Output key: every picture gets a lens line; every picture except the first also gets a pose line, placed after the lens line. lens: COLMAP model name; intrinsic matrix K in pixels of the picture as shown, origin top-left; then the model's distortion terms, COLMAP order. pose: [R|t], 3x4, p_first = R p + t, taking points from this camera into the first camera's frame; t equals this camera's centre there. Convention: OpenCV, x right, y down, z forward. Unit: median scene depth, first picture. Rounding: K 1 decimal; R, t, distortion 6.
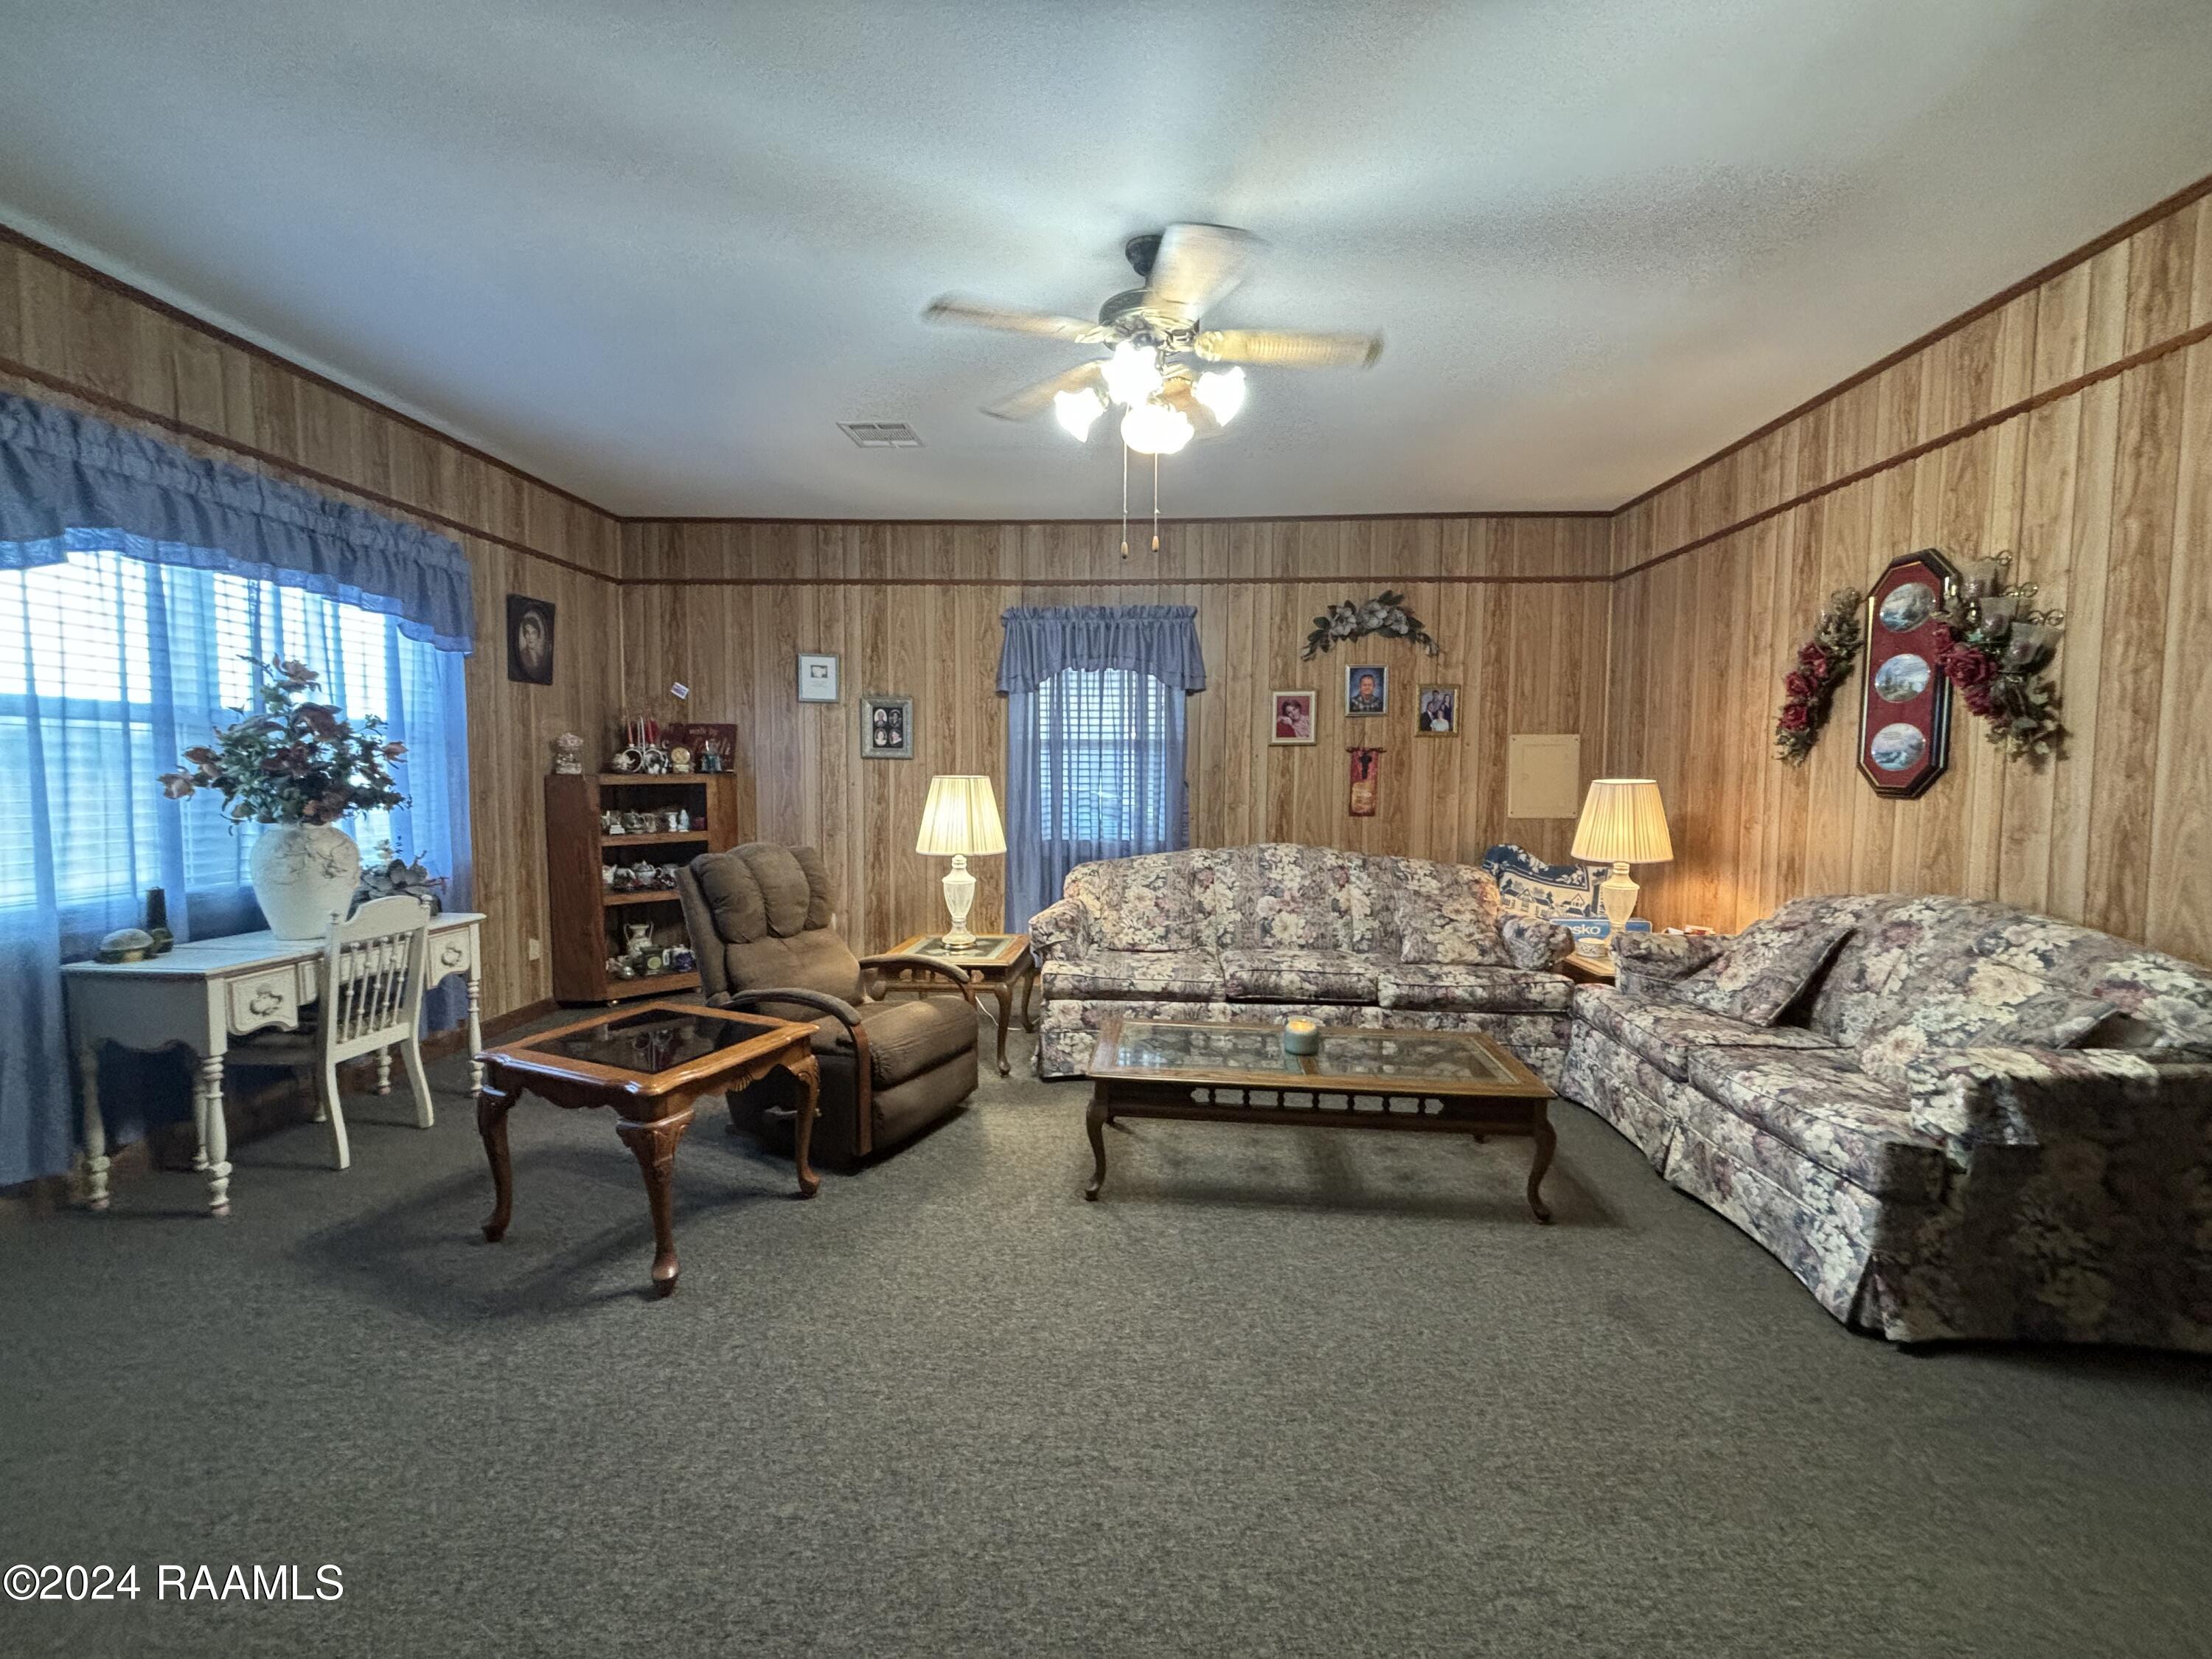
lens RADIAL K [[892.7, 0, 1108.3], [0, 892.7, 824.2], [0, 0, 1]] dist [-0.000158, -0.000809]
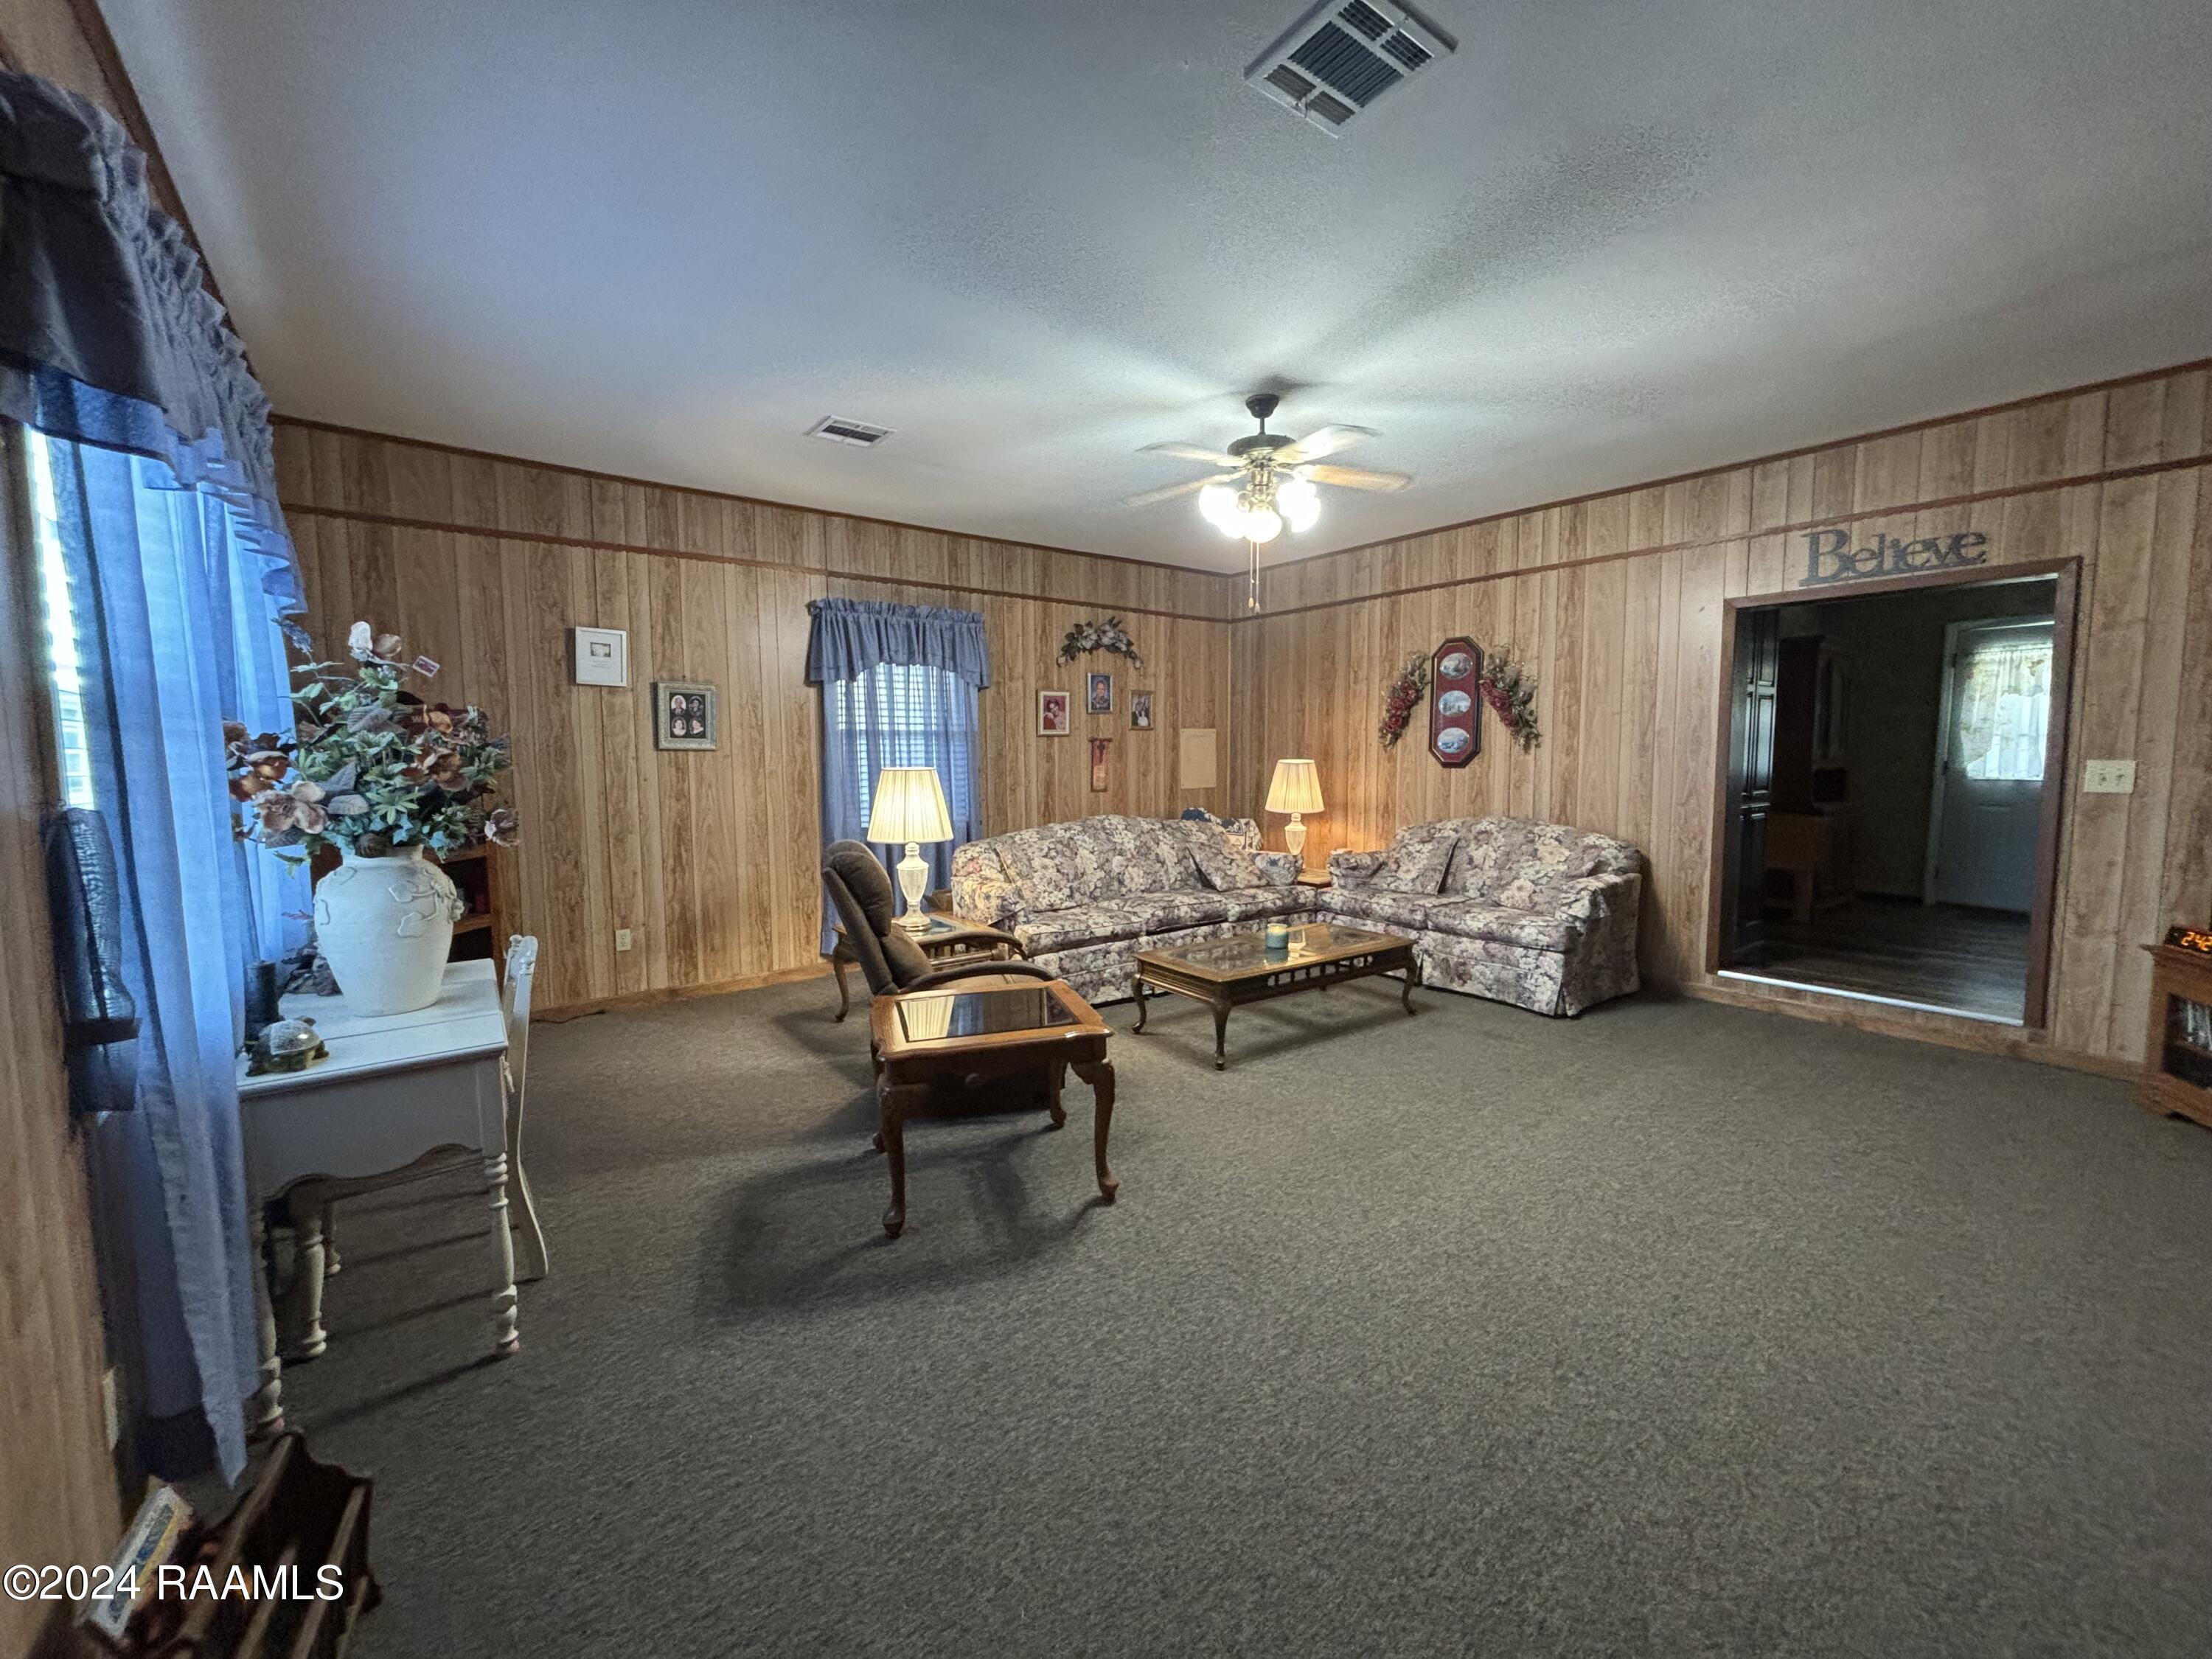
lens RADIAL K [[892.7, 0, 1108.3], [0, 892.7, 824.2], [0, 0, 1]] dist [-0.000158, -0.000809]
pose [[0.756101, -0.064374, 0.651281, -0.747856], [0.050959, 0.997920, 0.039477, -0.018142], [-0.652468, 0.003340, 0.757809, 0.045476]]
